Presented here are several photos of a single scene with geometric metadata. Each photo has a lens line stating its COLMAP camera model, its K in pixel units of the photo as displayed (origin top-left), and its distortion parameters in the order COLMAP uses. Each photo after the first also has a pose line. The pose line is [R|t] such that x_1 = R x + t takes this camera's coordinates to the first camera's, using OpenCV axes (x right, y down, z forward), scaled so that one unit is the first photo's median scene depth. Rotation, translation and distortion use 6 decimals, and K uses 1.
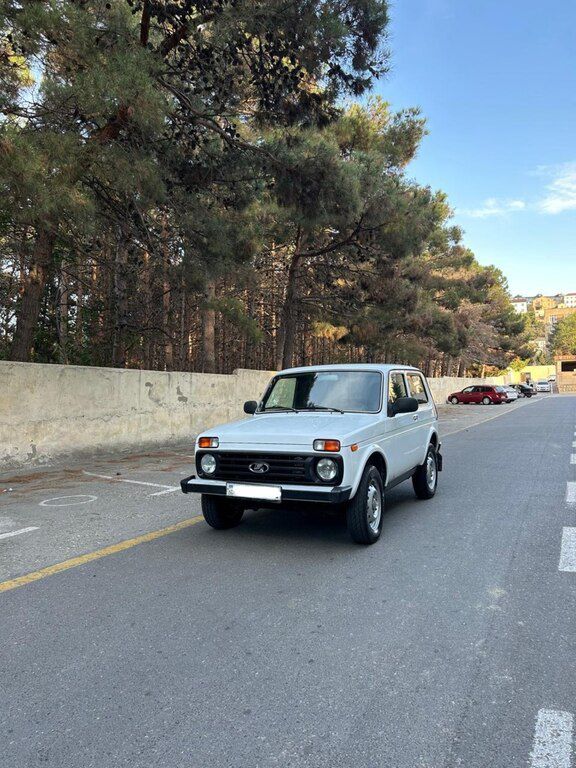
lens RADIAL K [[564.5, 0, 285.8], [0, 564.5, 388.4], [0, 0, 1]] dist [0.091174, -0.114463]
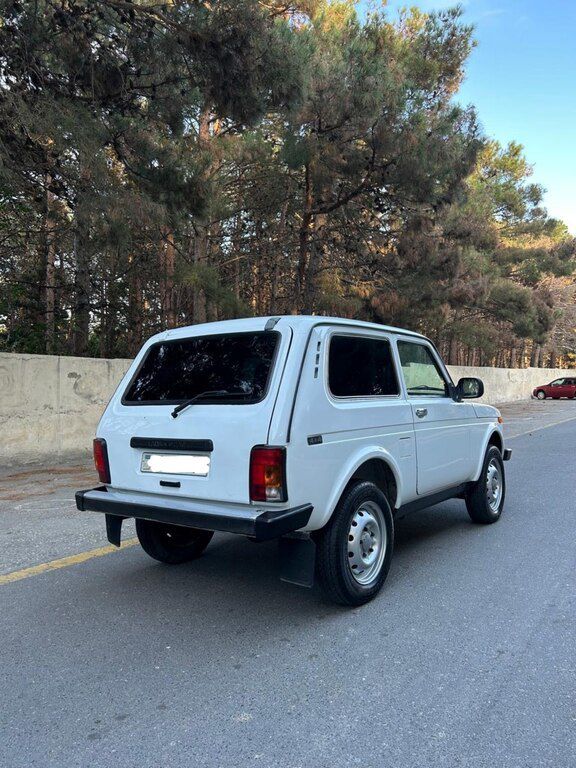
lens RADIAL K [[568.1, 0, 288.0], [0, 568.1, 384.0], [0, 0, 1]] dist [0.048486, -0.002085]
pose [[0.988491, -0.010171, -0.150938, 0.068765], [0.009856, 0.999947, -0.002833, 0.004374], [0.150959, 0.001313, 0.988539, 0.123078]]
